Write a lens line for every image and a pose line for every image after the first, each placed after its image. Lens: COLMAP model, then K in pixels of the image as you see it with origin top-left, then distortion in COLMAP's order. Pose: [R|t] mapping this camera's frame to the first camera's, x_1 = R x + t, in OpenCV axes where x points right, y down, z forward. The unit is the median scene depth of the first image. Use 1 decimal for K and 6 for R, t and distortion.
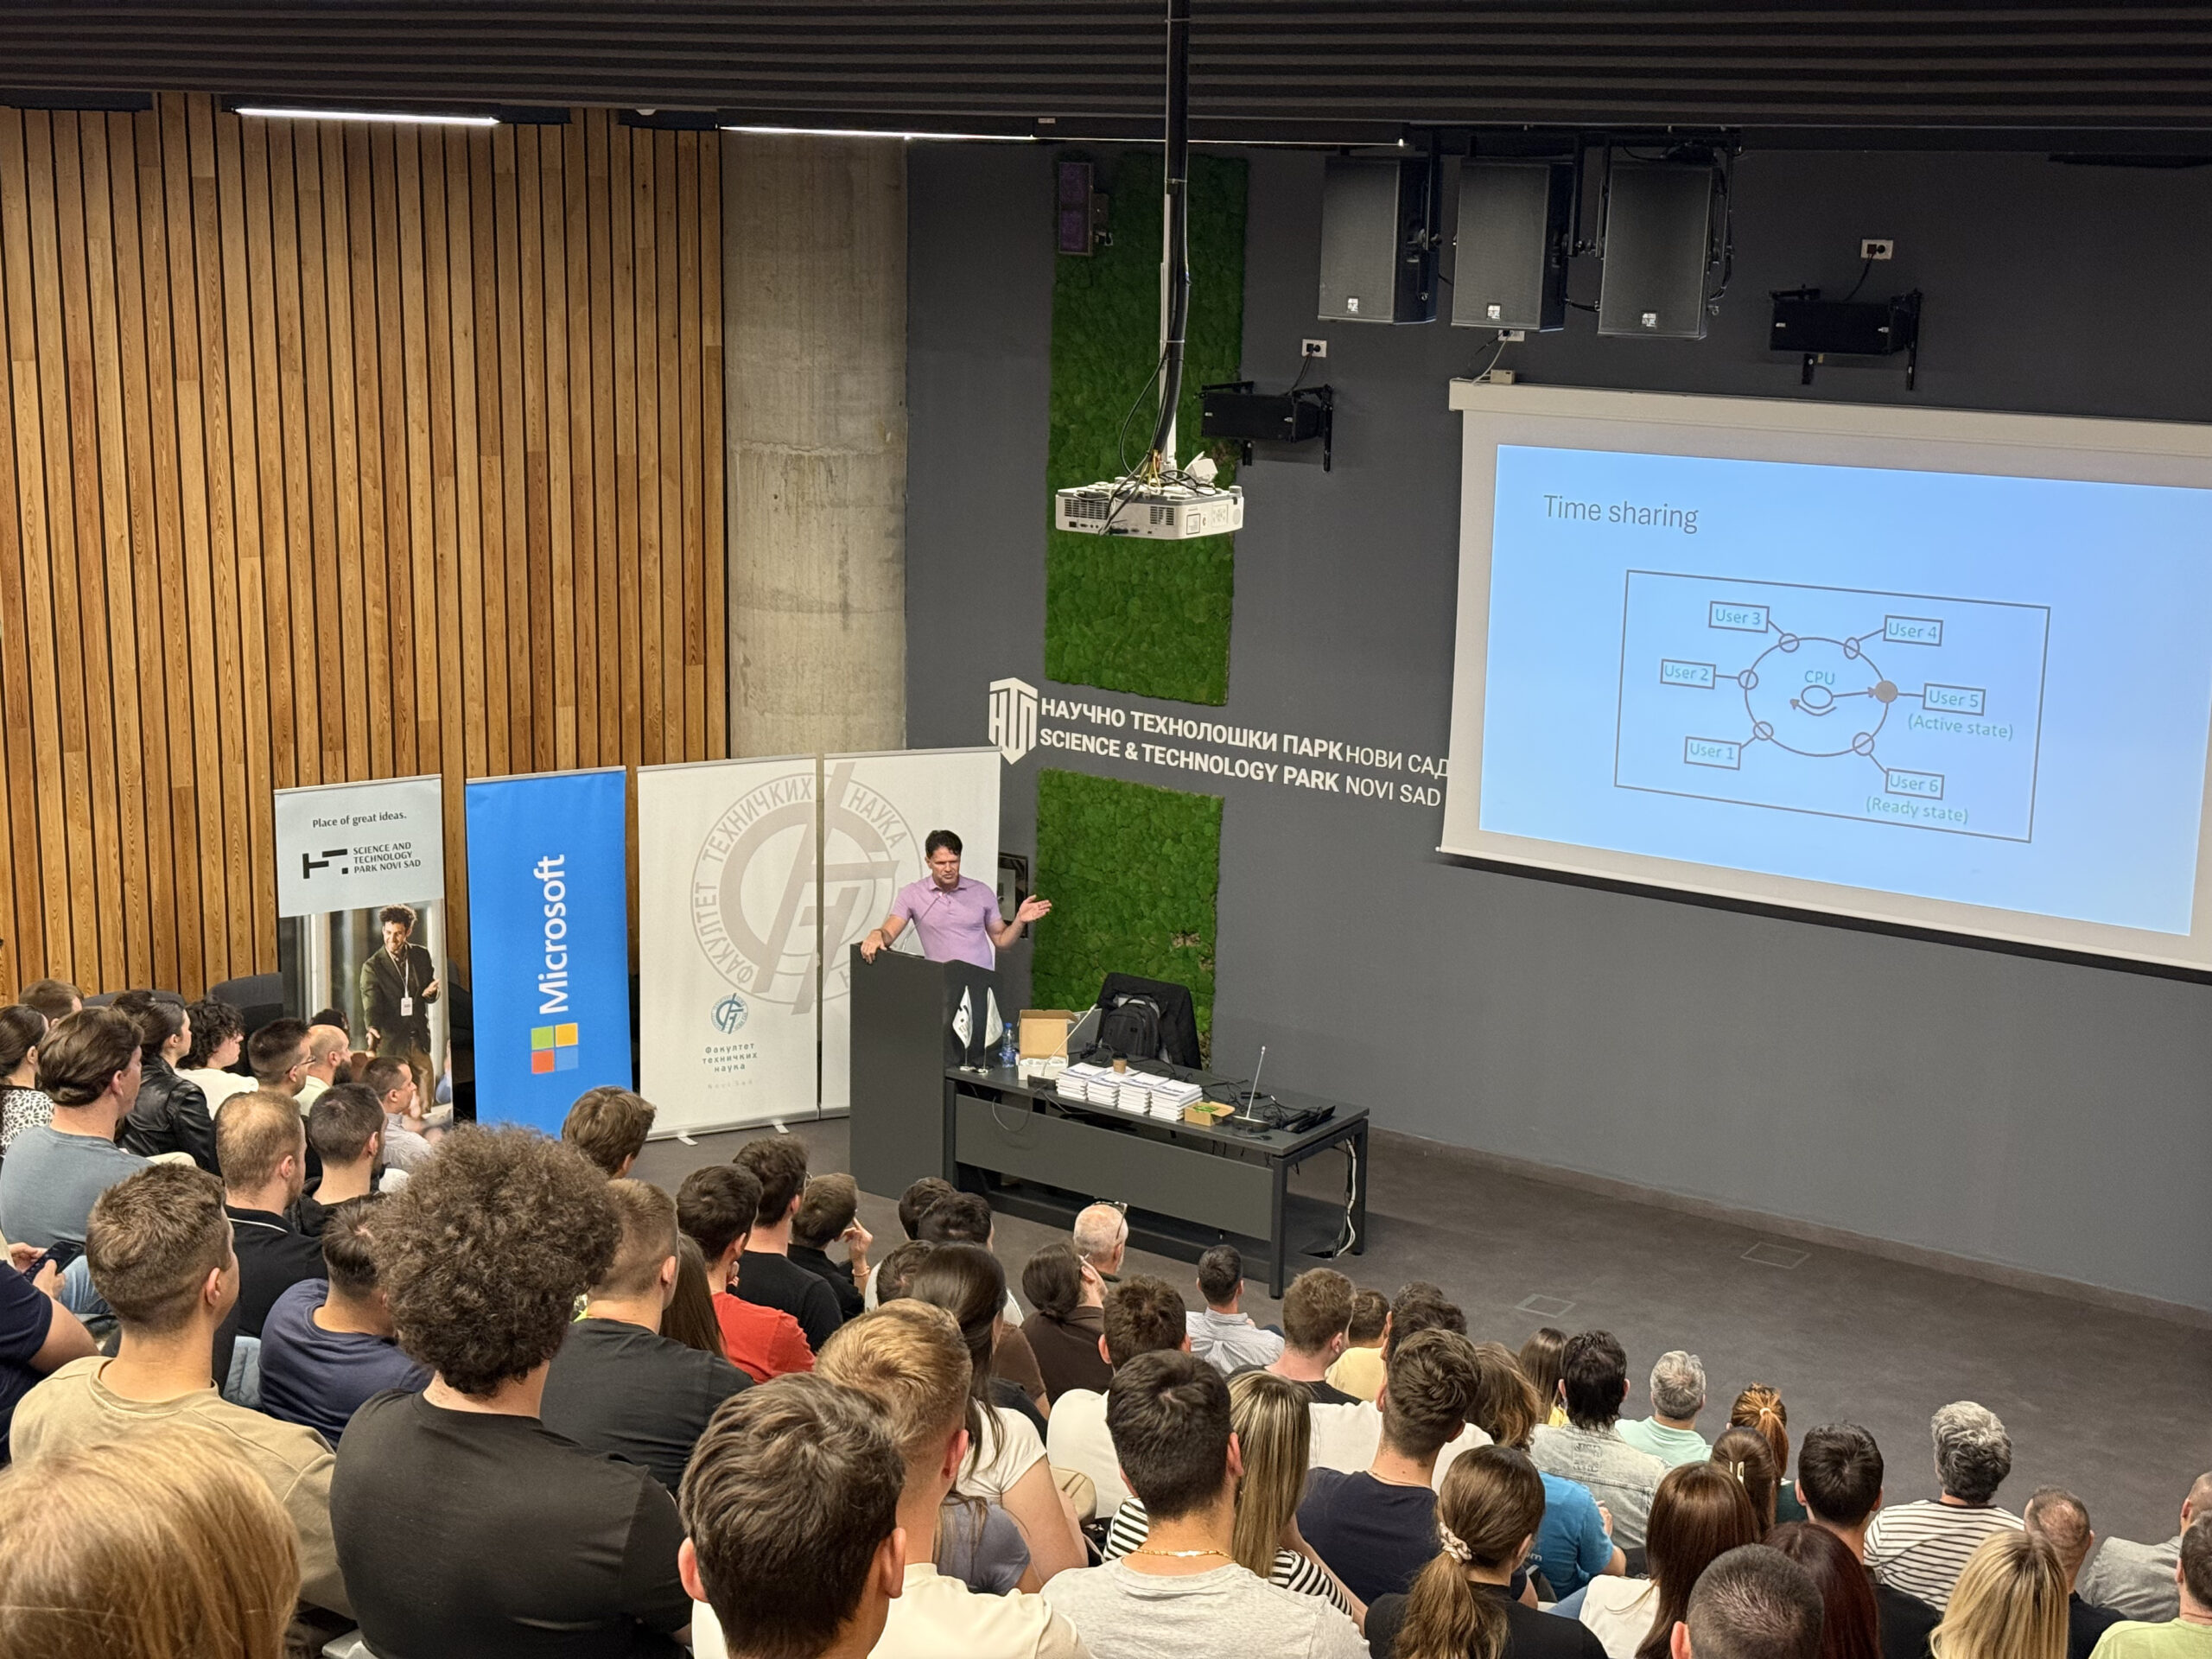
lens RADIAL K [[3118.6, 0, 1070.8], [0, 3118.6, 844.1], [0, 0, 1]] dist [0.231085, 0.000000]
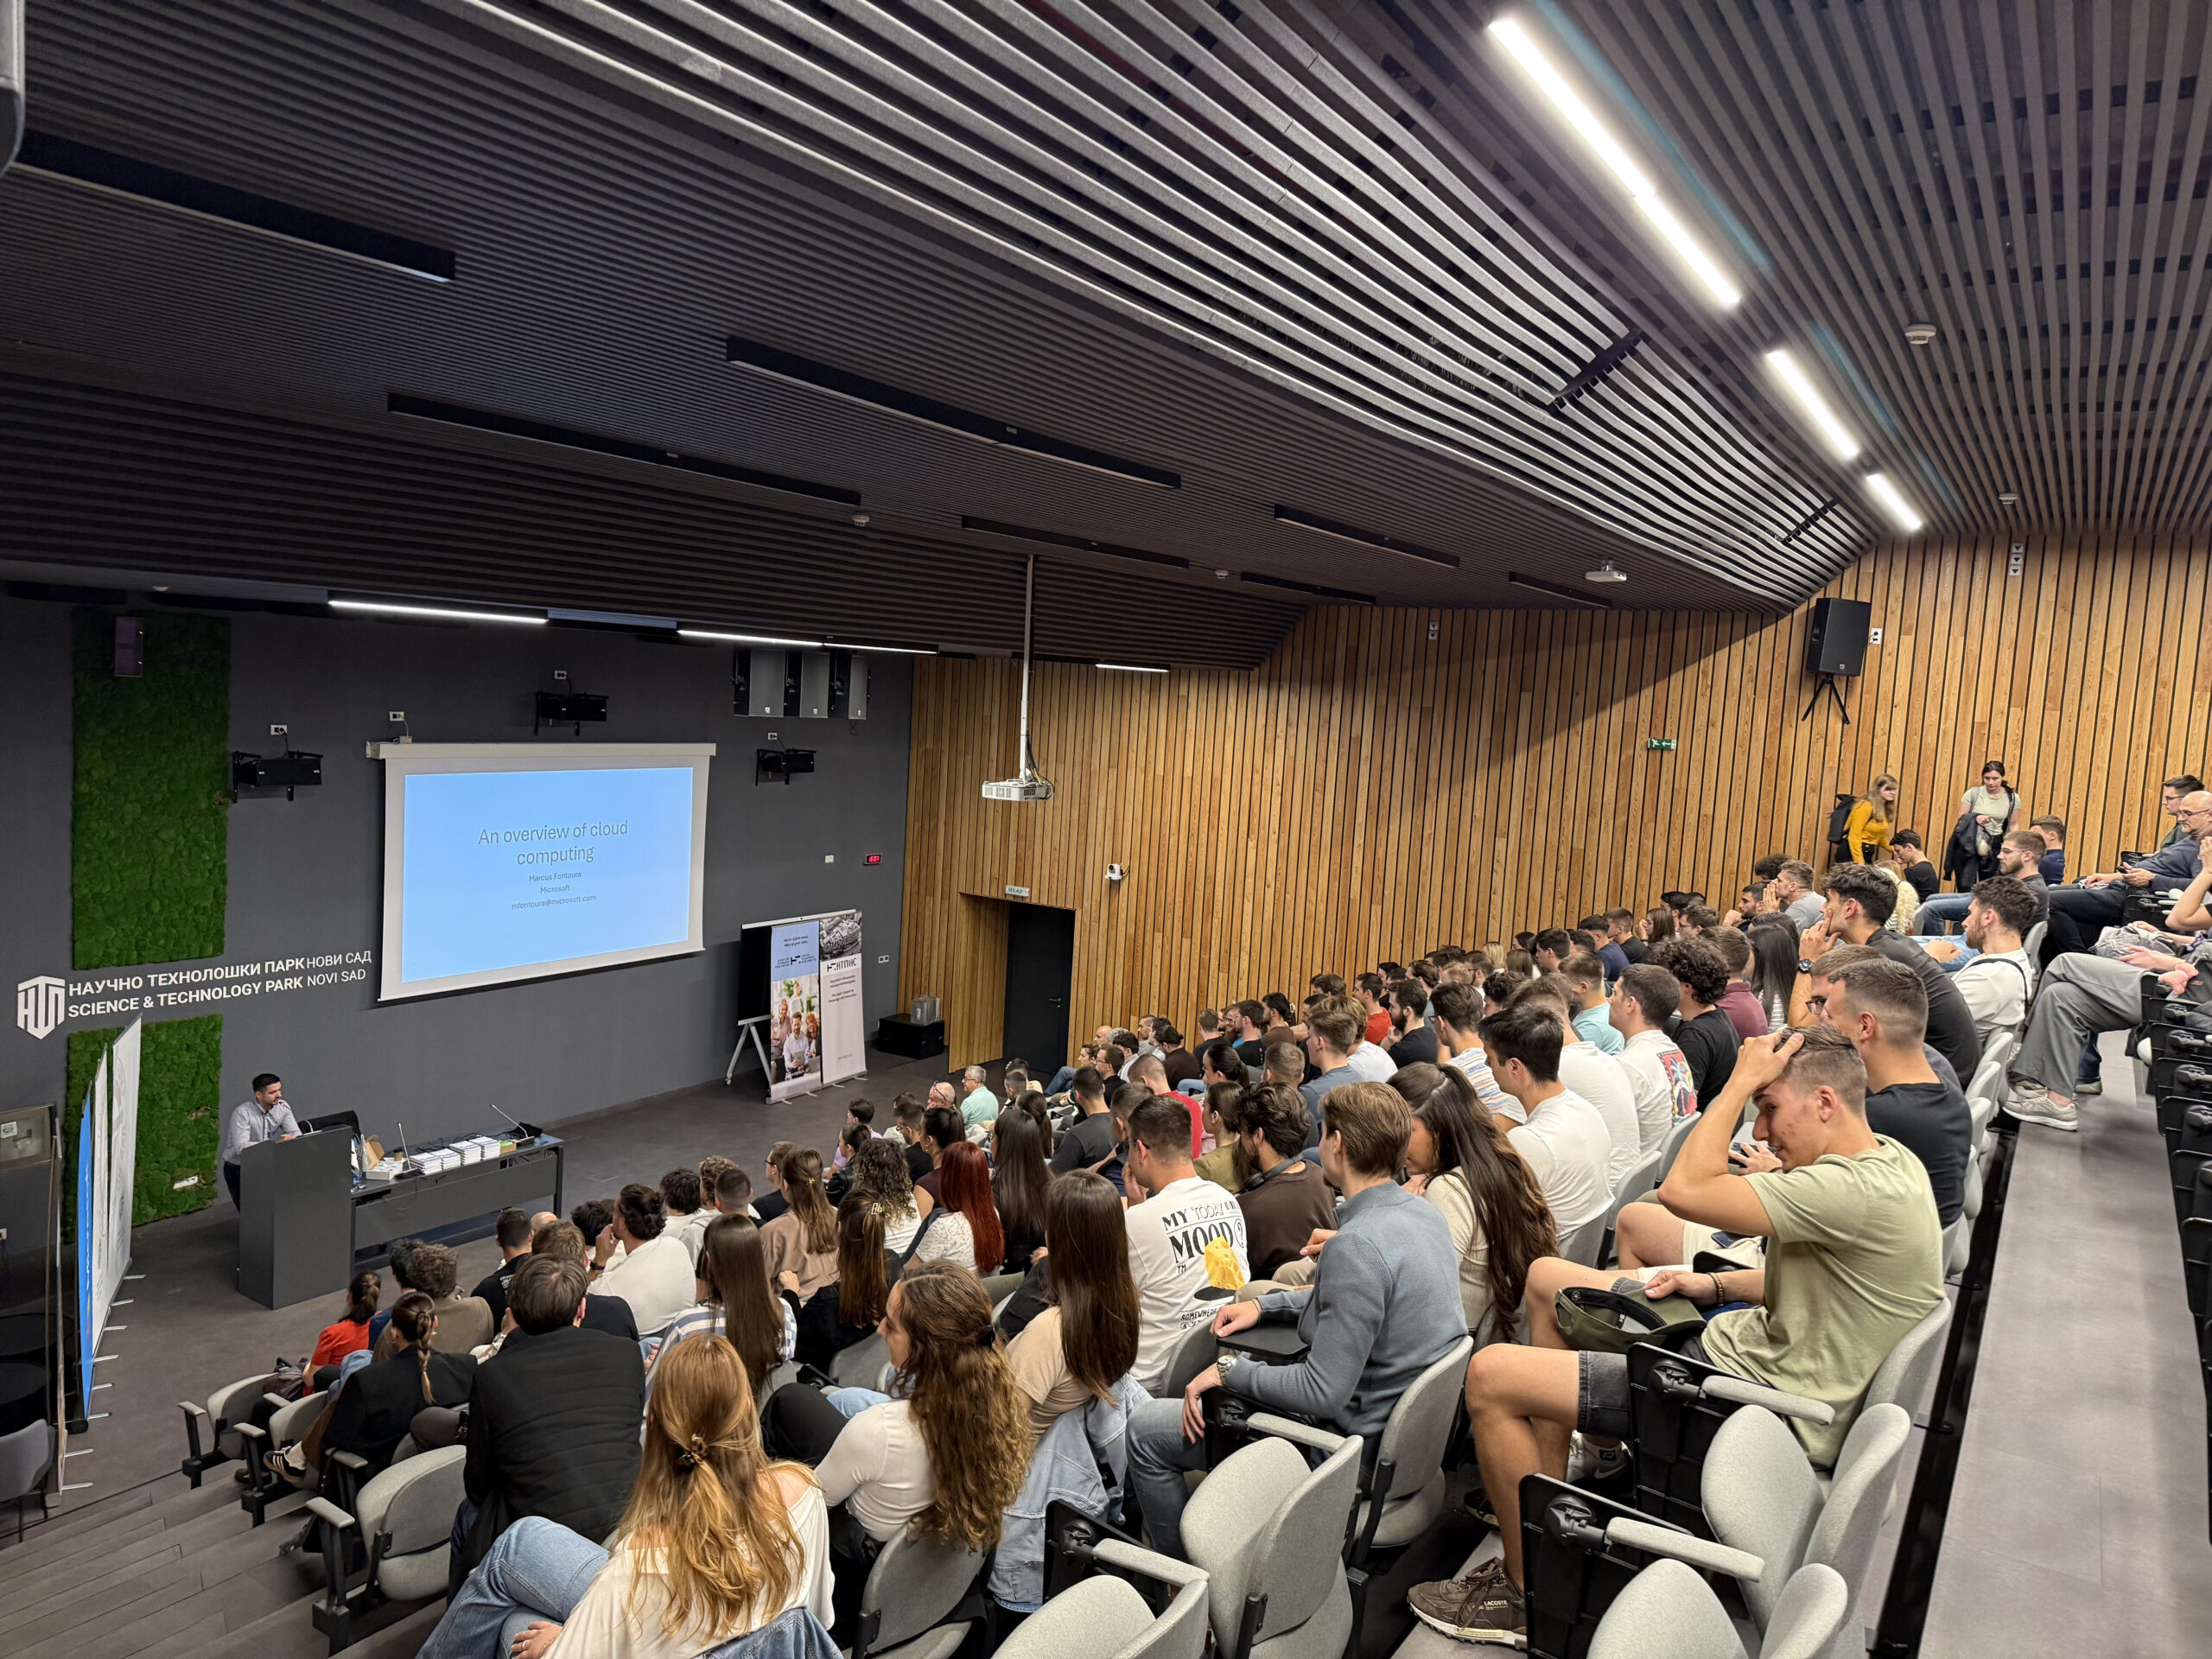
lens RADIAL K [[1567.4, 0, 1114.8], [0, 1567.4, 830.8], [0, 0, 1]] dist [0.040822, -0.052823]
pose [[-0.038563, -0.116297, 0.992466, -0.757706], [0.161958, 0.979345, 0.121052, -0.129840], [-0.986044, 0.165406, -0.018931, 0.560190]]
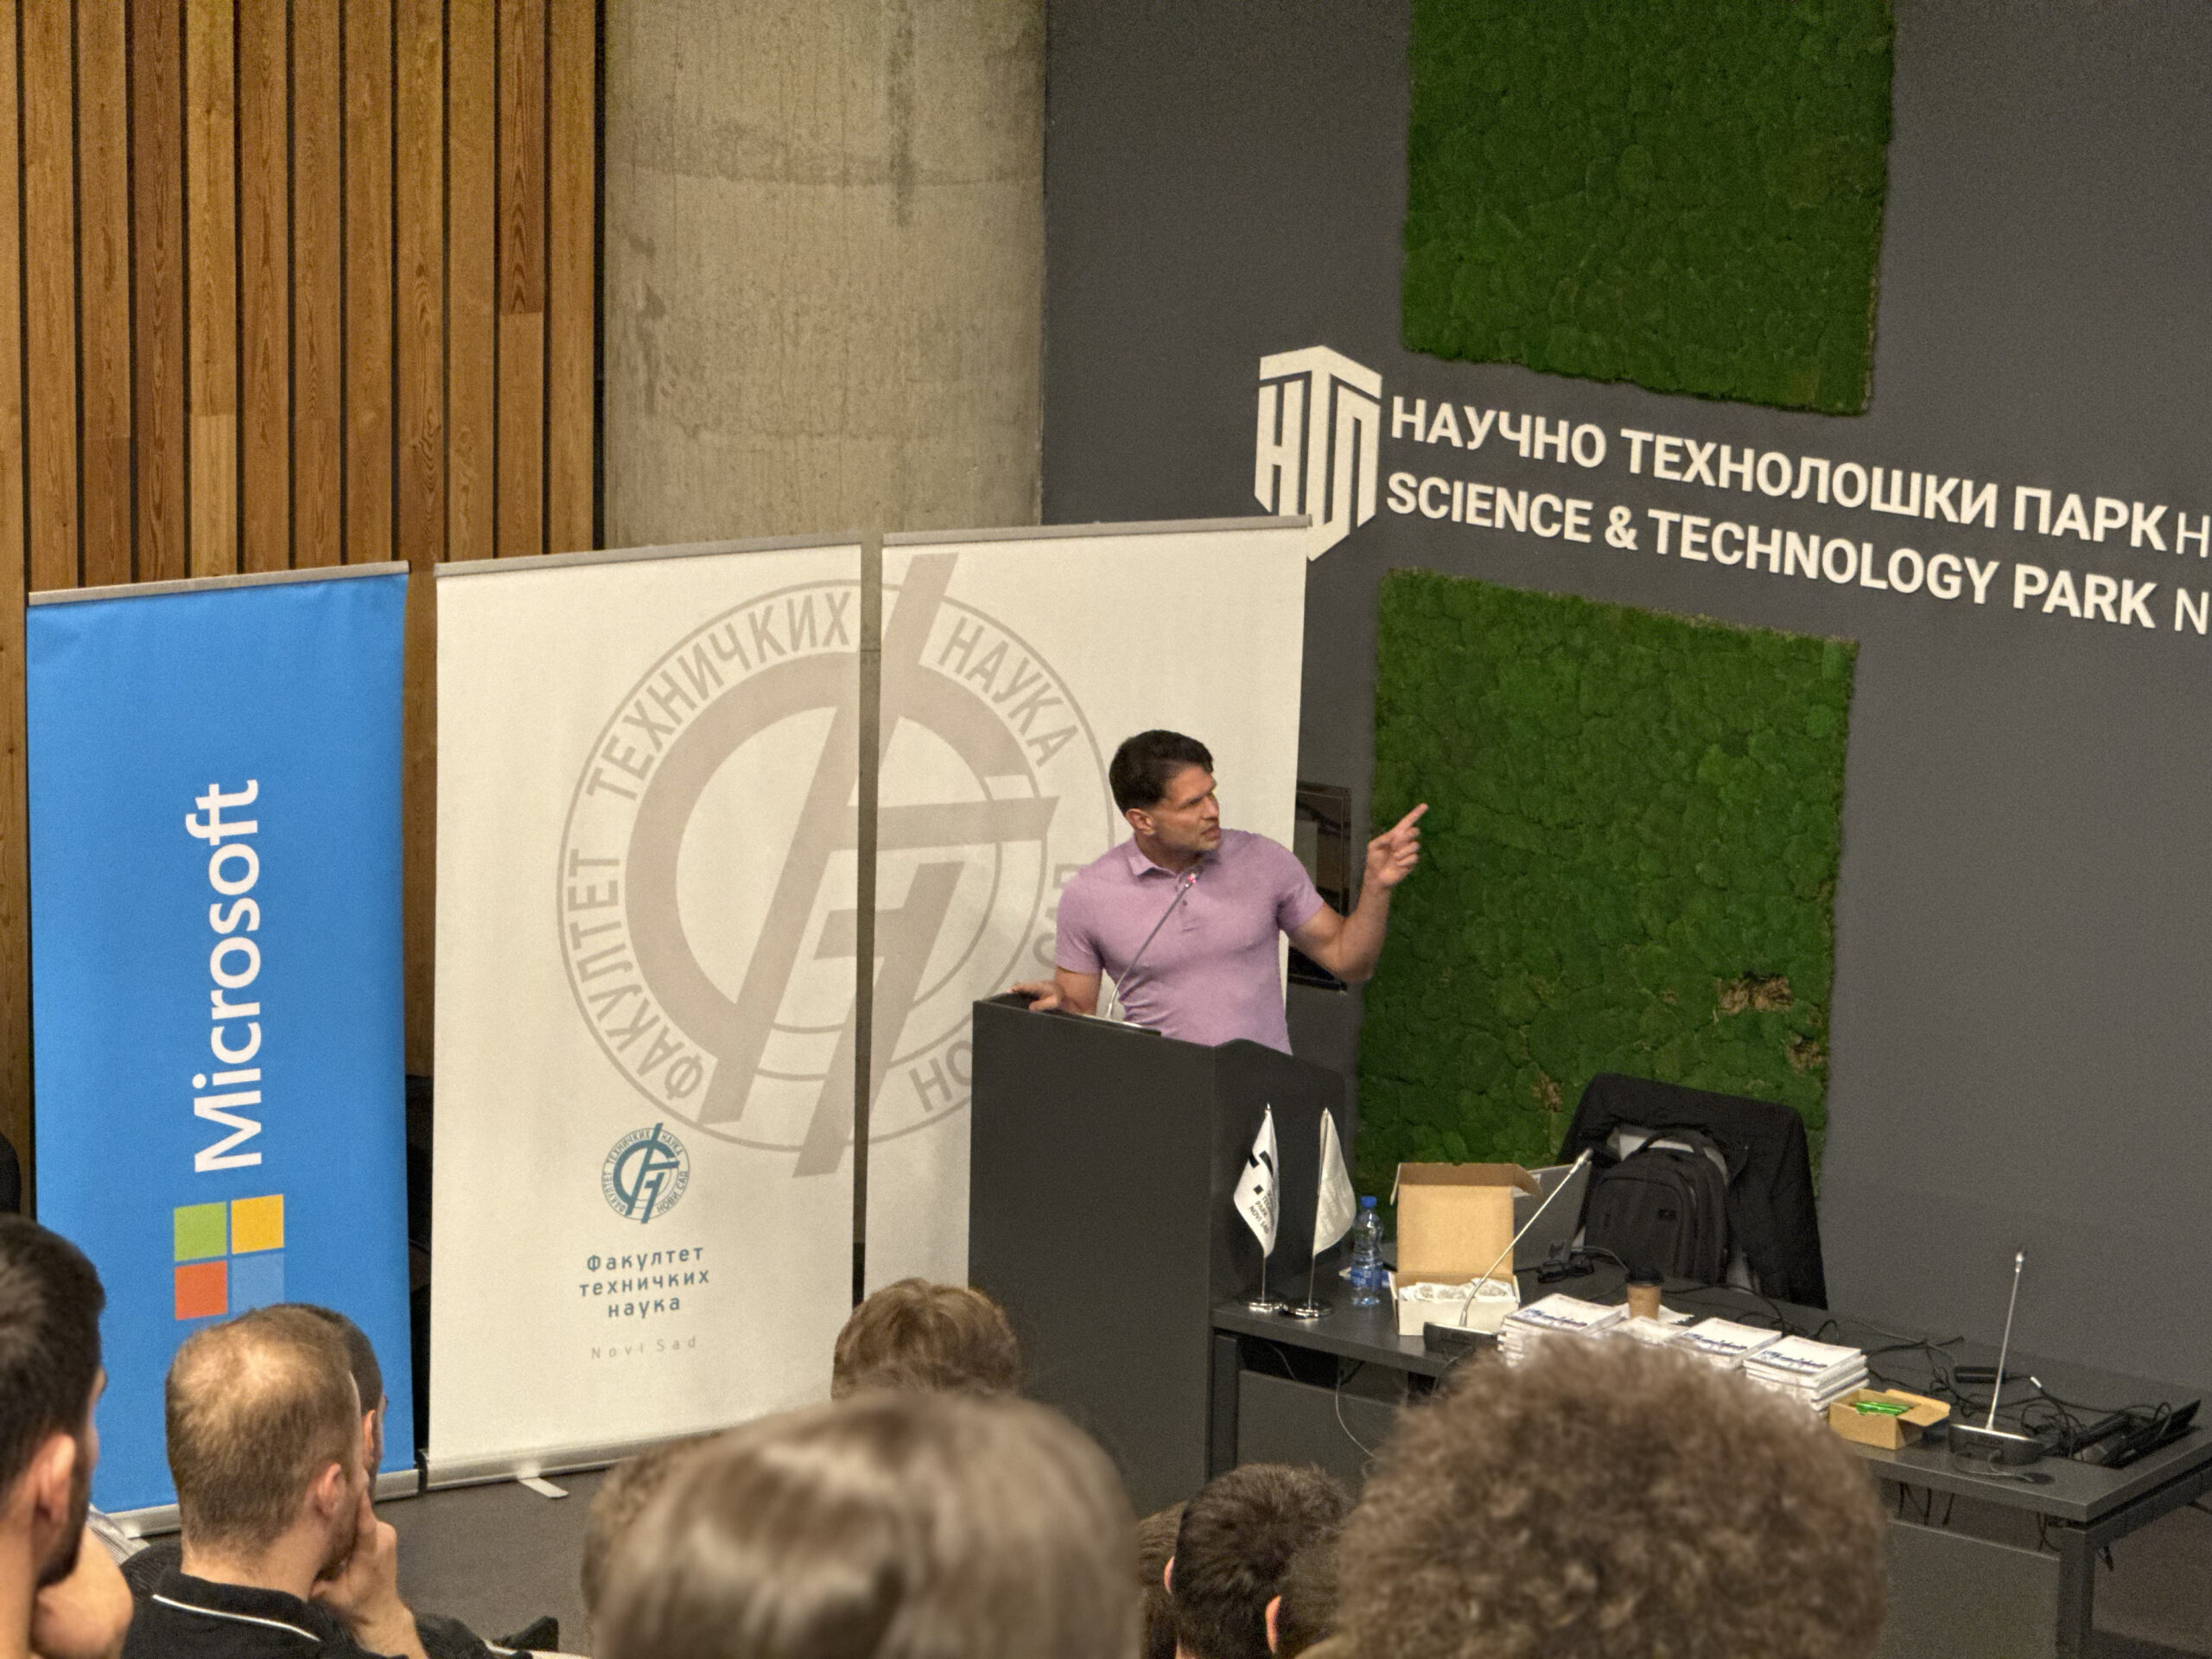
lens RADIAL K [[7886.1, 0, 1099.4], [0, 7886.1, 840.2], [0, 0, 1]] dist [0.272496, 0.000000]
pose [[0.999904, 0.001465, 0.013810, -0.063895], [-0.001578, 0.999965, 0.008180, 0.002555], [-0.013797, -0.008201, 0.999871, -0.023150]]
